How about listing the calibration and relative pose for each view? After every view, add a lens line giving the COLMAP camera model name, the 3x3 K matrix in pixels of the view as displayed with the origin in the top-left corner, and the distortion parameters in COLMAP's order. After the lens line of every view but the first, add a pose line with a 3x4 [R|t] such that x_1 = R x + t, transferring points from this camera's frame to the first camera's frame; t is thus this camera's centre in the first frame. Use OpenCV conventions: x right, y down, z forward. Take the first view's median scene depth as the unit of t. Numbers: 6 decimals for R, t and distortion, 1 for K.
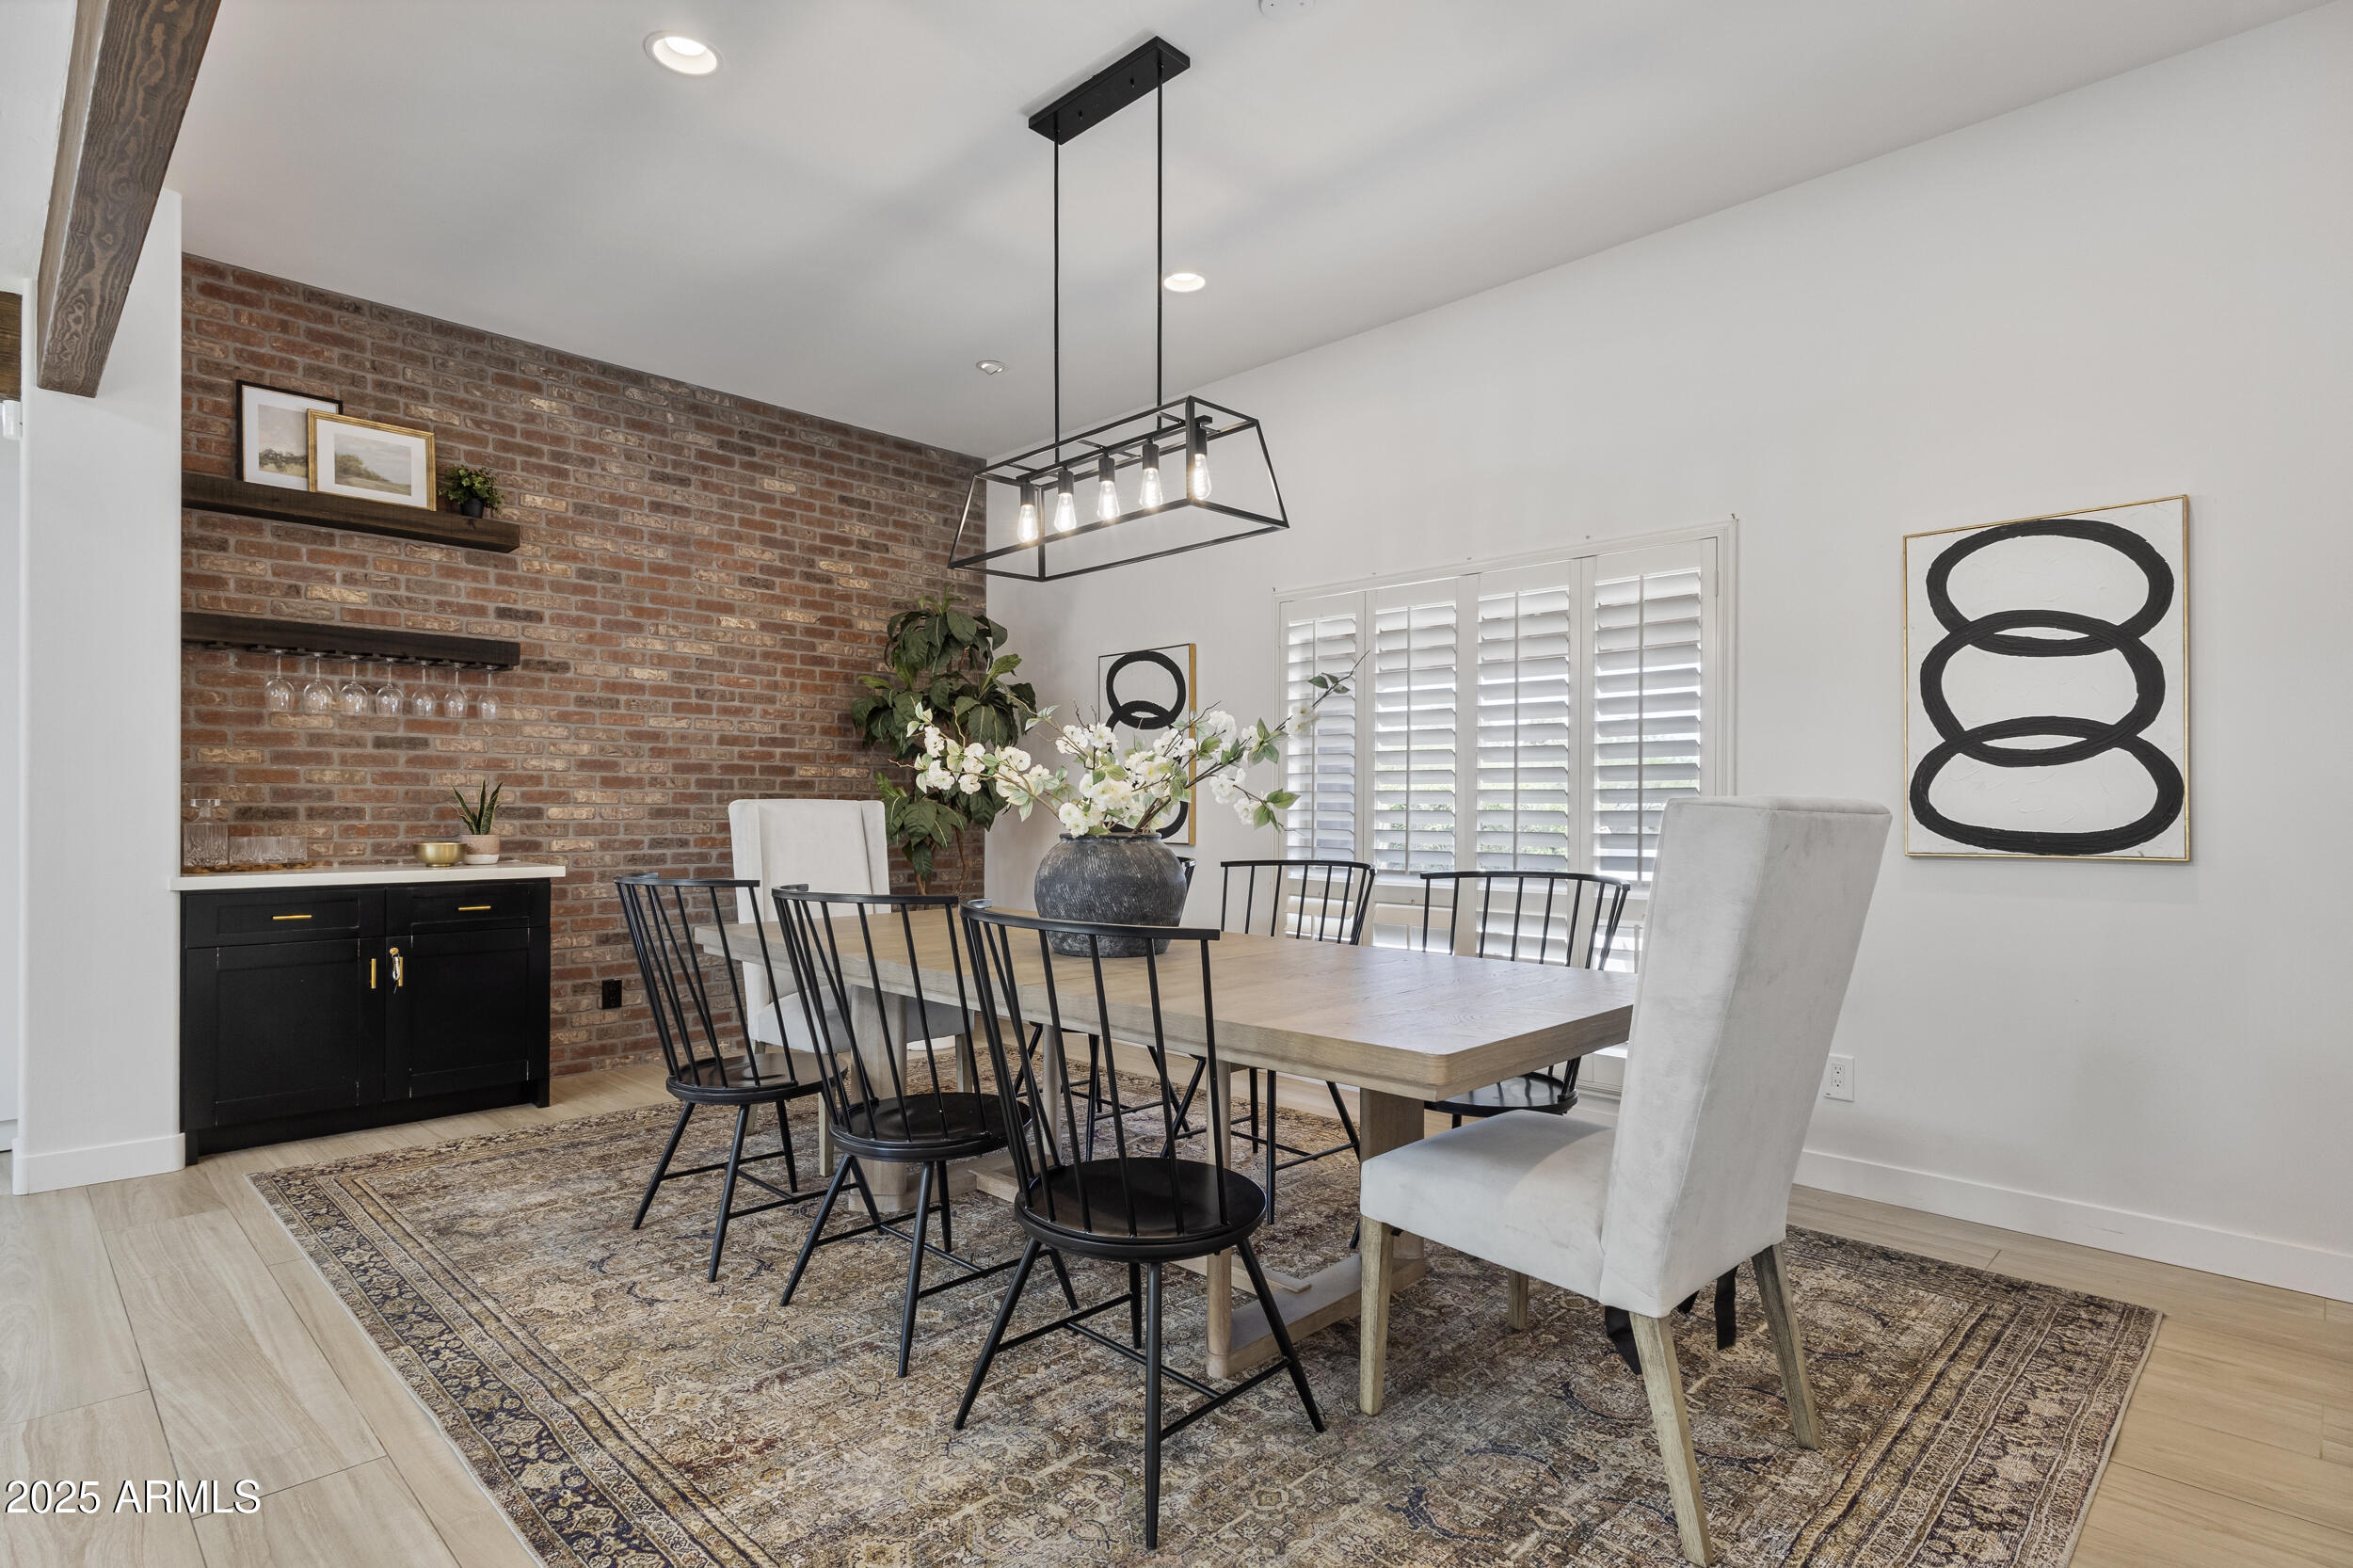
lens RADIAL K [[1180.2, 0, 1173.4], [0, 1180.2, 798.2], [0, 0, 1]] dist [0.010387, 0.000267]
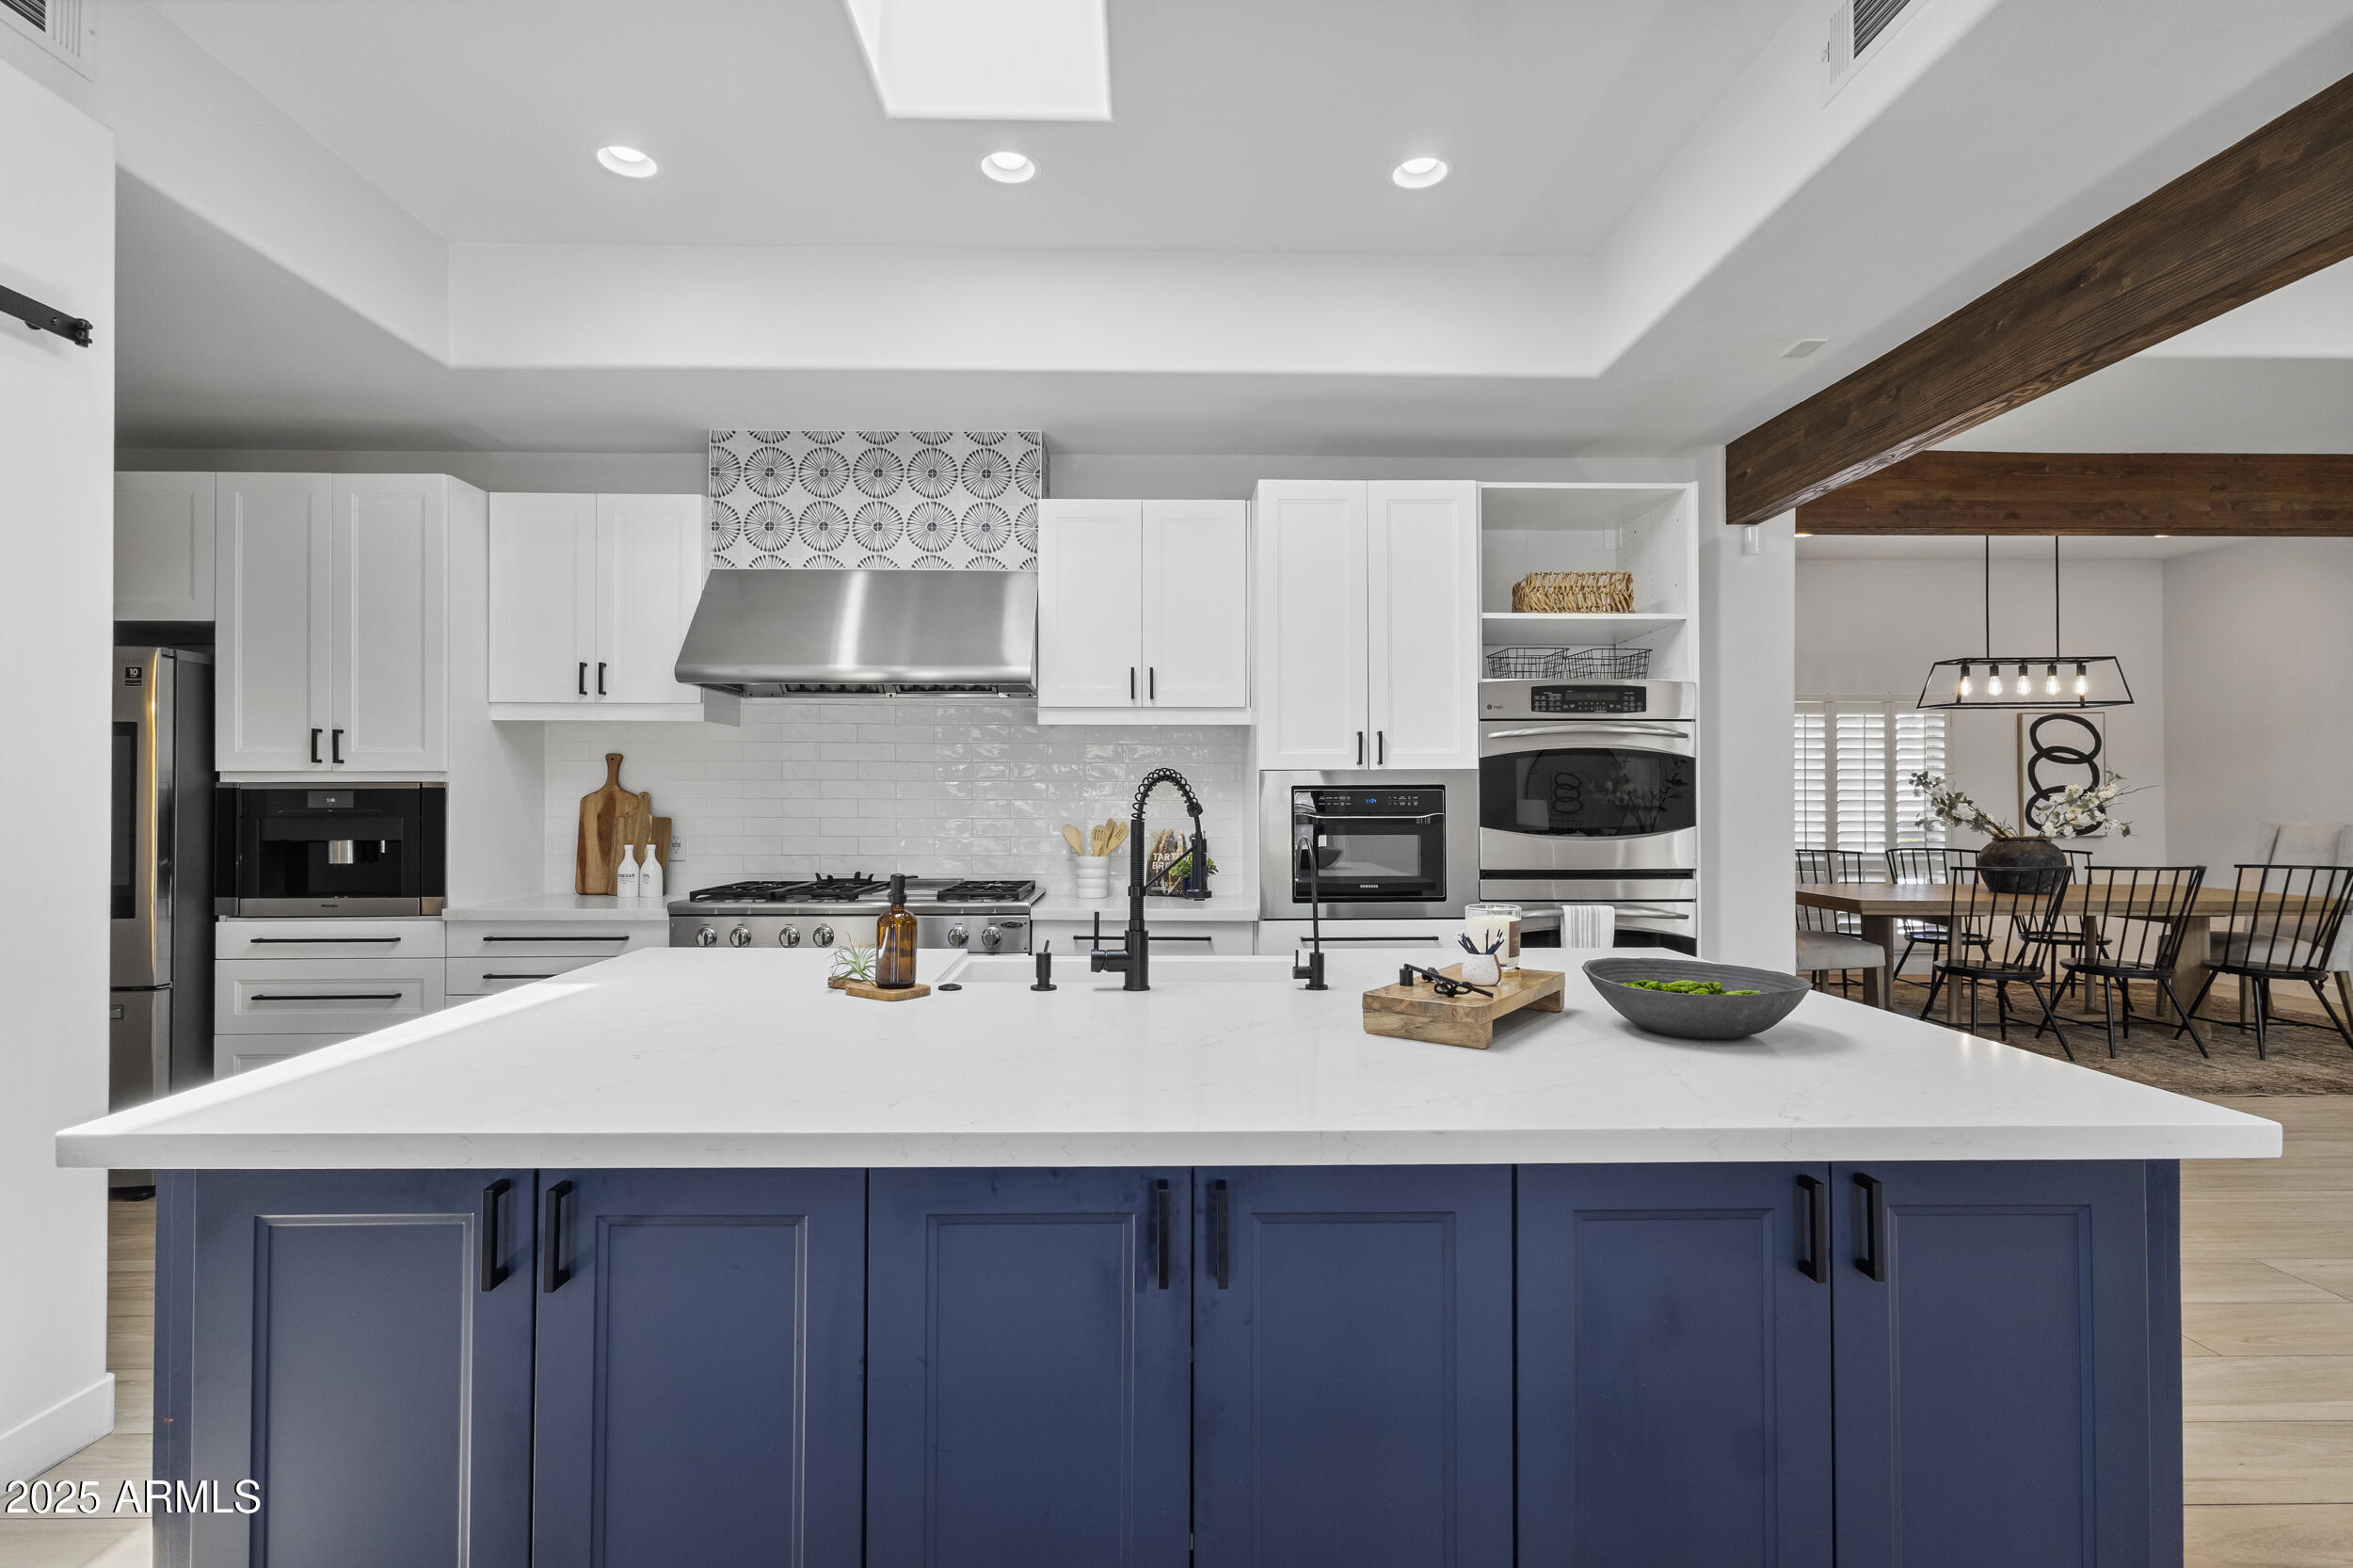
lens RADIAL K [[1105.4, 0, 1168.9], [0, 1105.4, 794.6], [0, 0, 1]] dist [0.003476, 0.000479]
pose [[0.700719, 0.000149, 0.713438, -1.562256], [-0.001108, 0.999999, 0.000880, -0.028861], [-0.713437, -0.001407, 0.700718, 0.413901]]
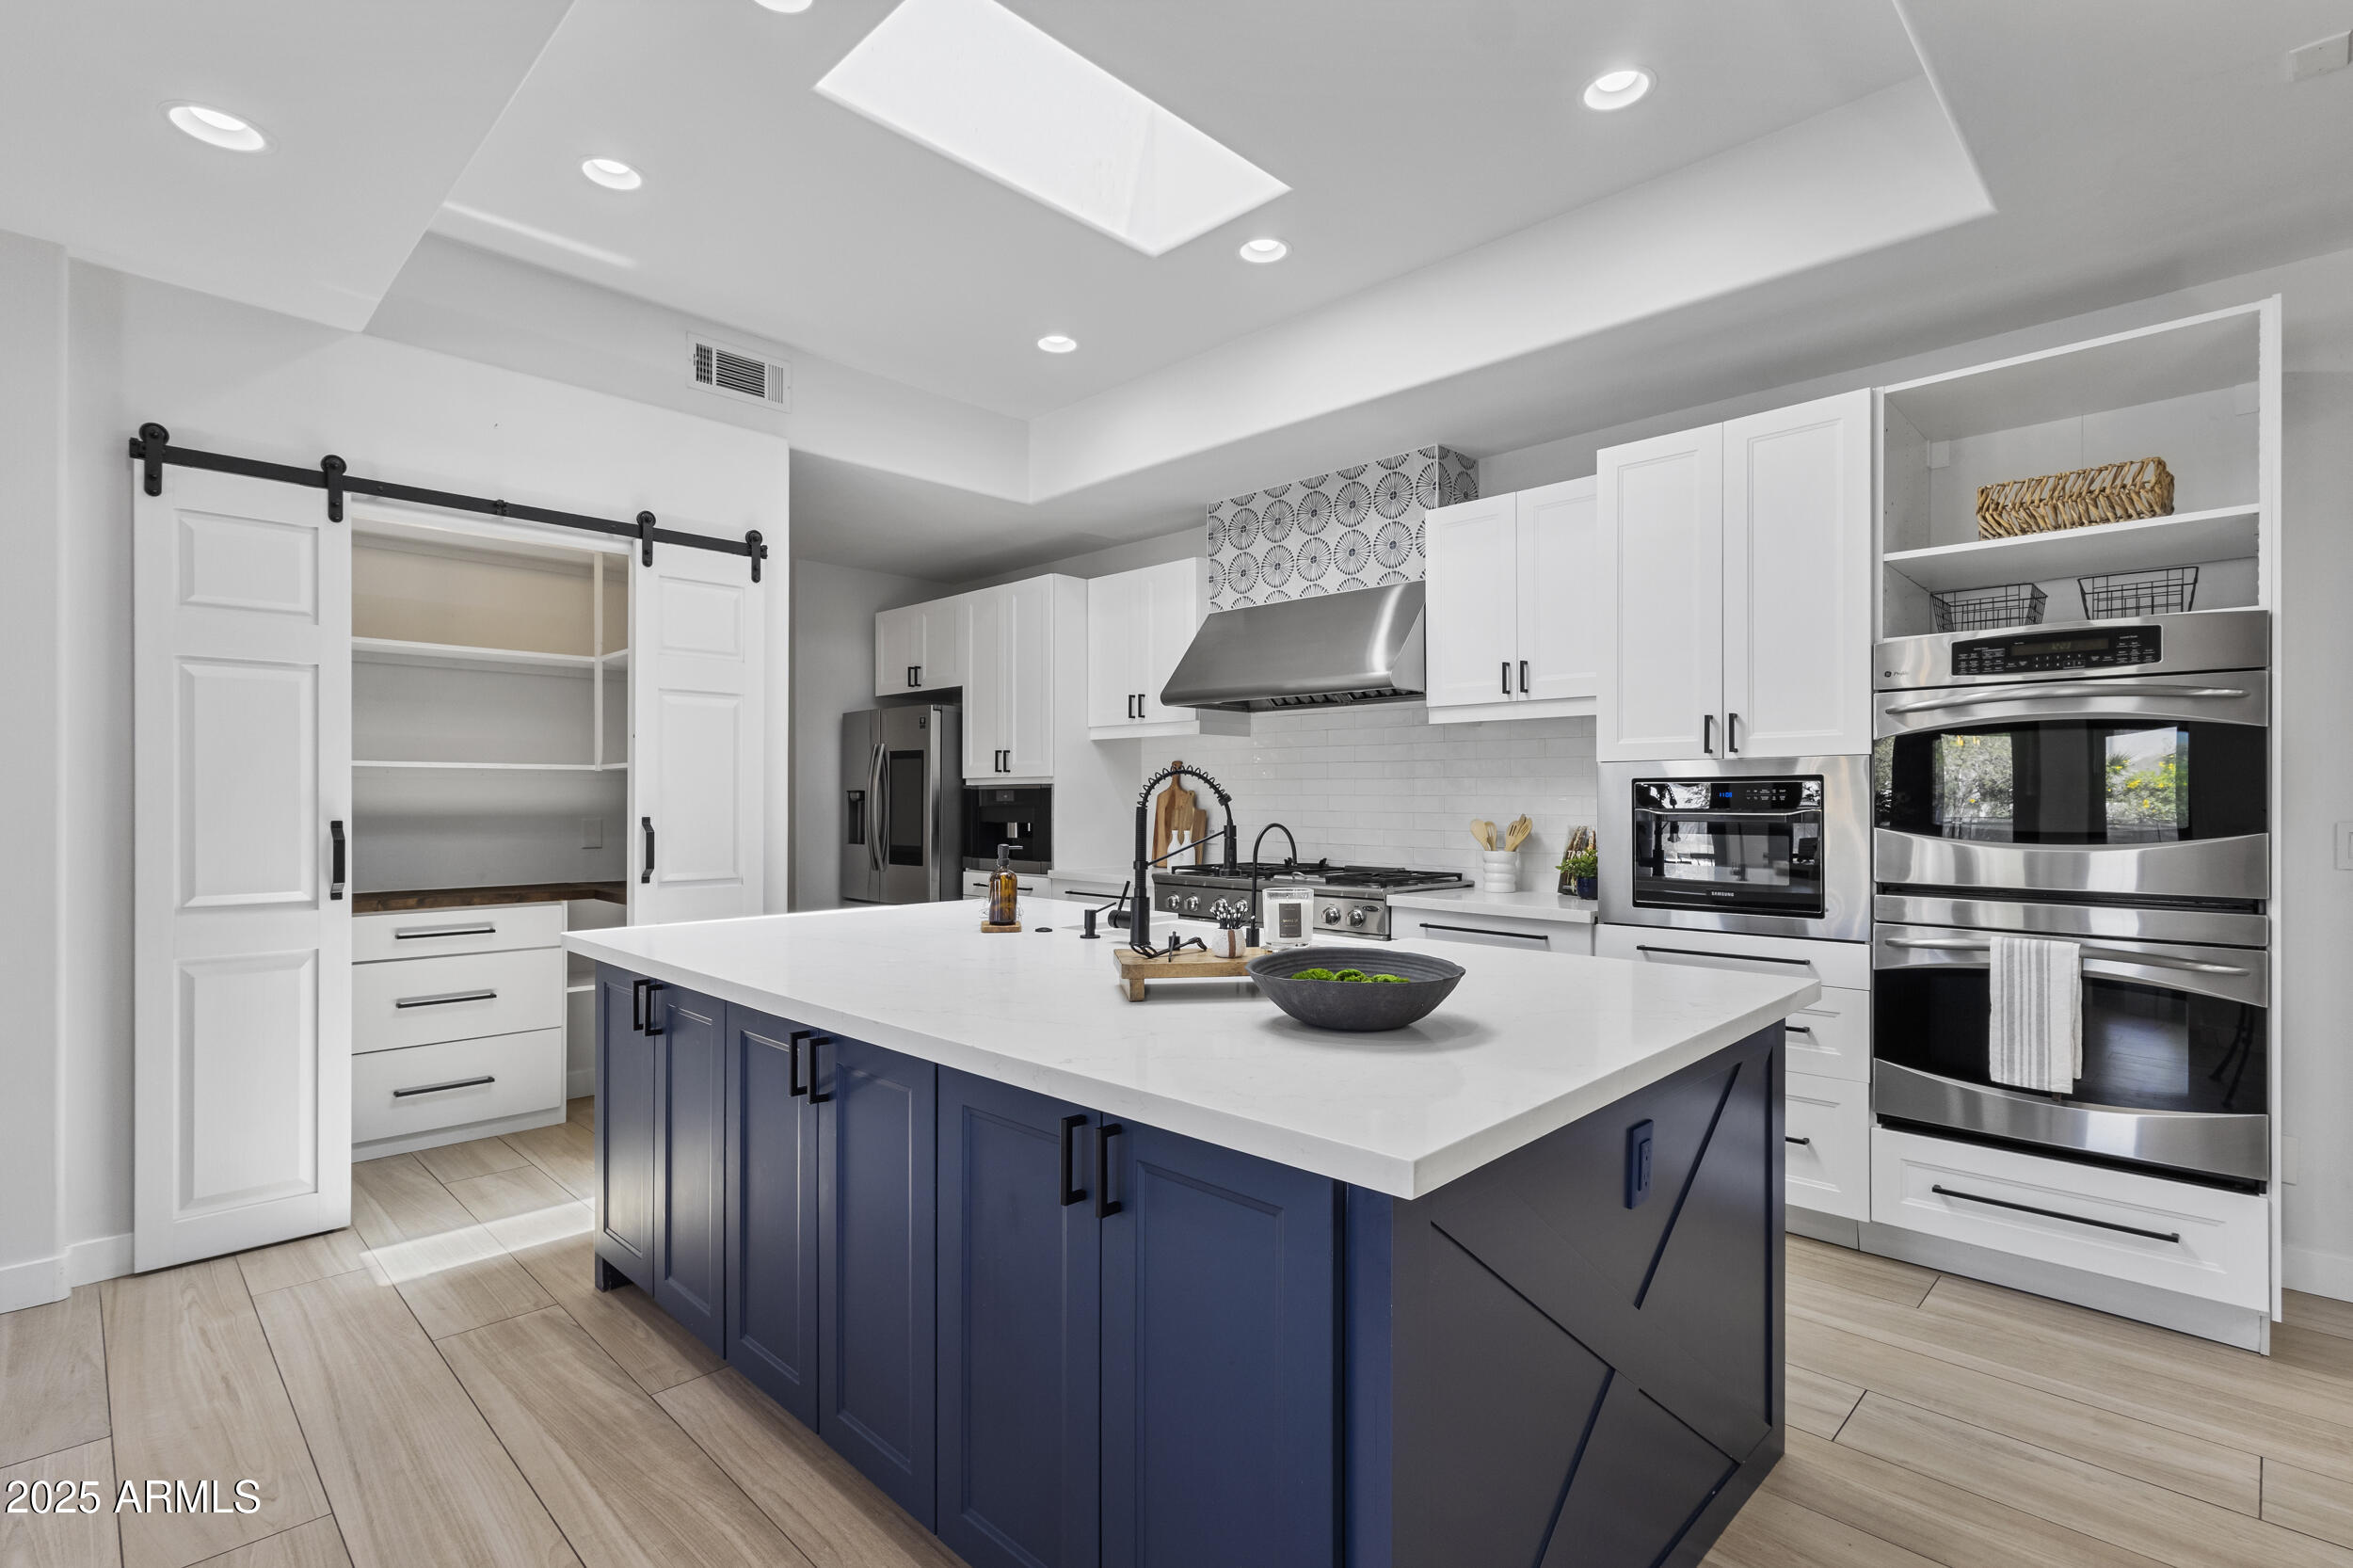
lens RADIAL K [[1103.9, 0, 1172.5], [0, 1103.9, 803.4], [0, 0, 1]] dist [0.006233, 0.000510]
pose [[0.999990, -0.002155, -0.004019, -1.258293], [0.002184, 0.999970, 0.007466, -0.024784], [0.004002, -0.007475, 0.999964, 0.200359]]
